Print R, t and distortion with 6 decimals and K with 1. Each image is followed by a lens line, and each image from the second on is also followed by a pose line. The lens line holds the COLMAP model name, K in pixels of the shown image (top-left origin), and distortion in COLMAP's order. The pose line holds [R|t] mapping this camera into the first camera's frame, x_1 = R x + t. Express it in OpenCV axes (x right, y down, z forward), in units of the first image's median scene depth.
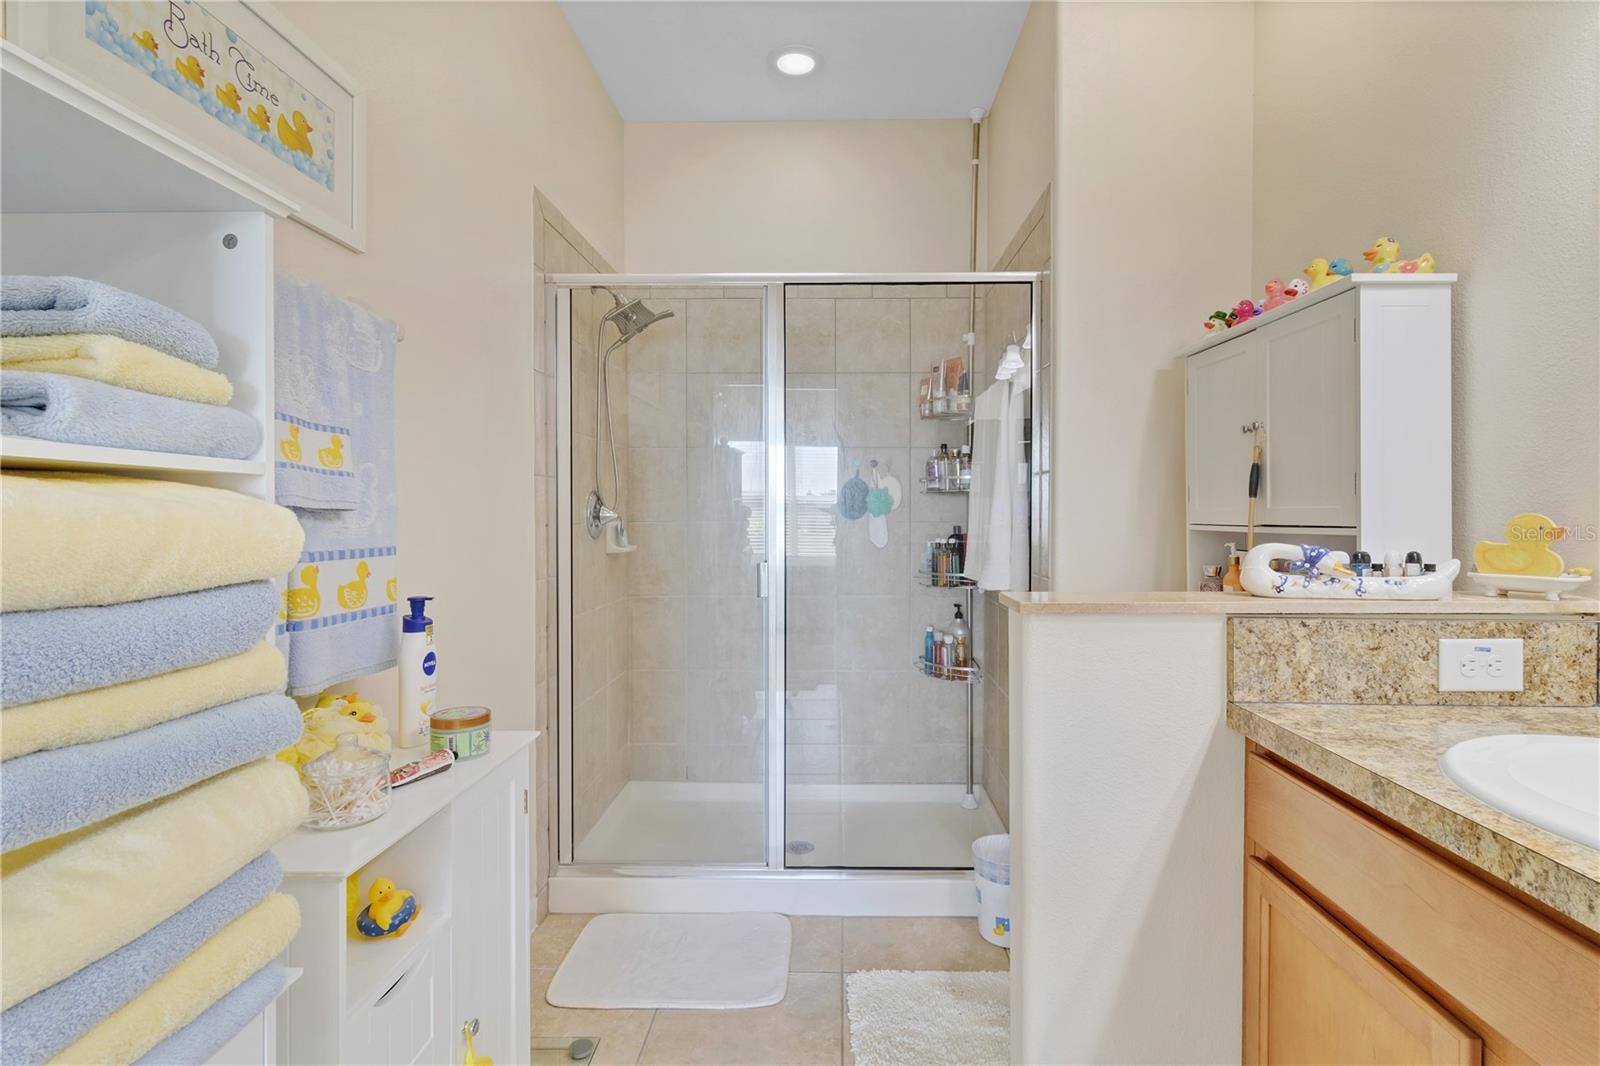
lens RADIAL K [[789.7, 0, 815.5], [0, 789.7, 518.9], [0, 0, 1]] dist [0.003045, 0.002050]
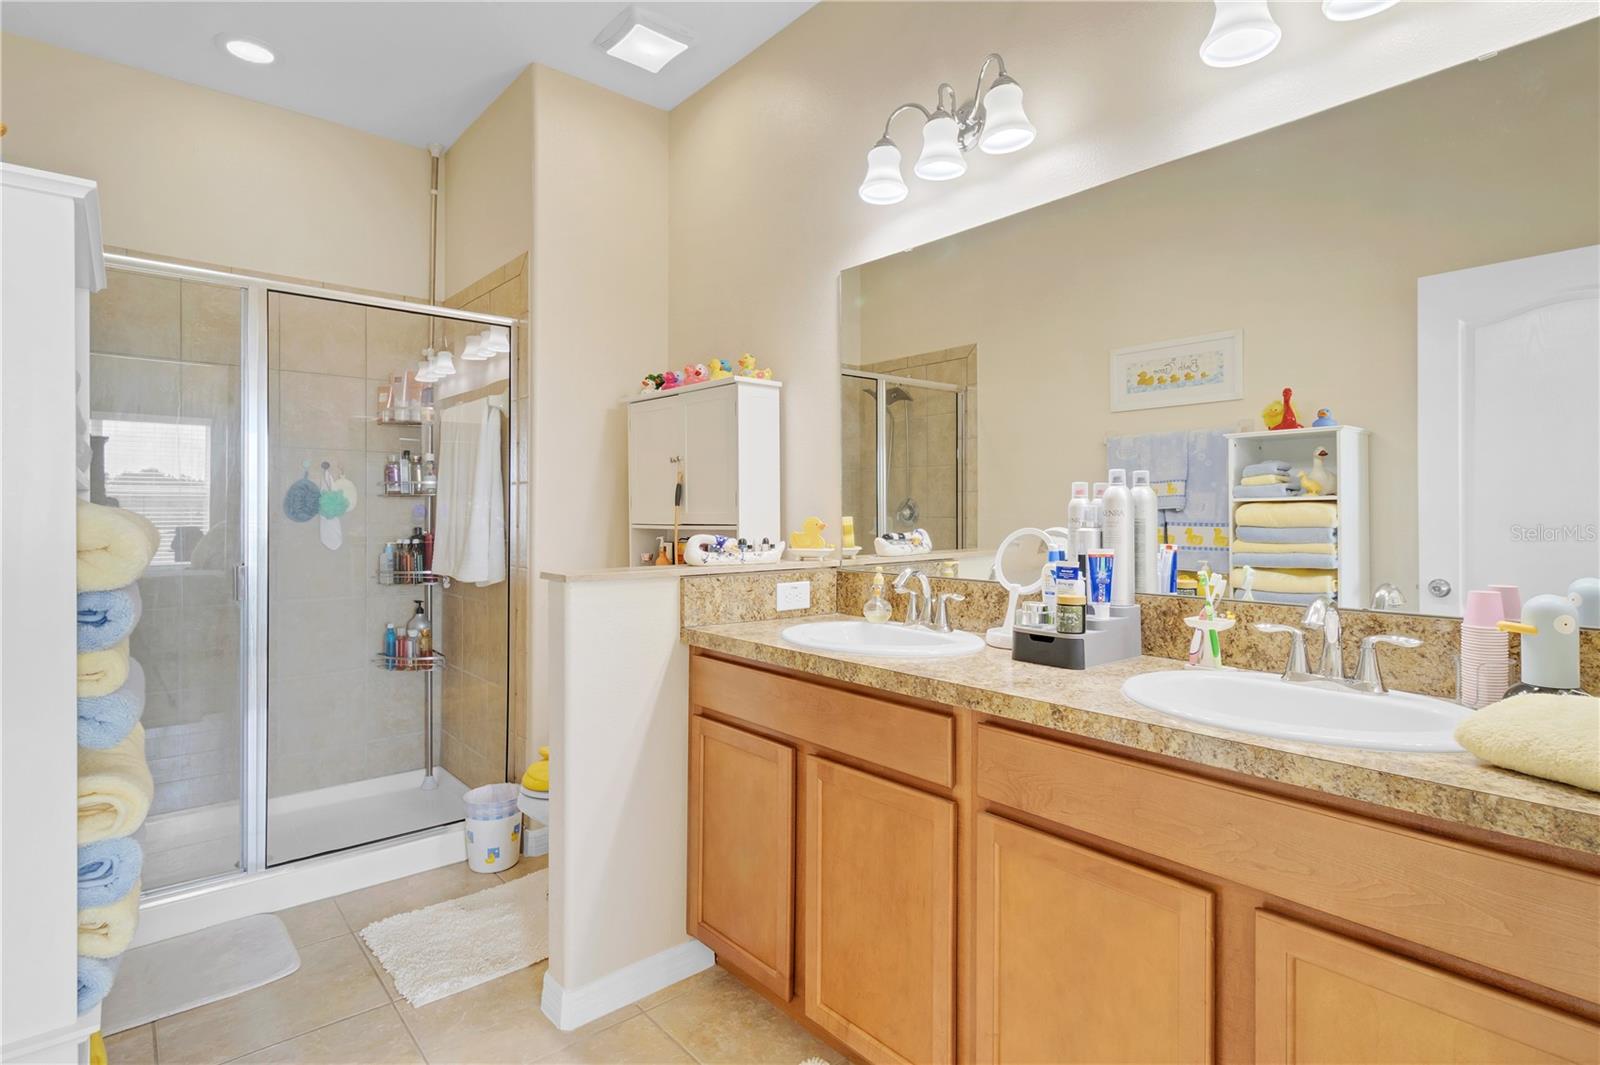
lens RADIAL K [[789.7, 0, 815.5], [0, 789.7, 518.4], [0, 0, 1]] dist [0.003045, 0.002050]
pose [[0.742225, -0.002024, 0.670147, -0.236427], [0.003241, 0.999995, -0.000569, -0.001412], [-0.670143, 0.002595, 0.742228, -0.268224]]
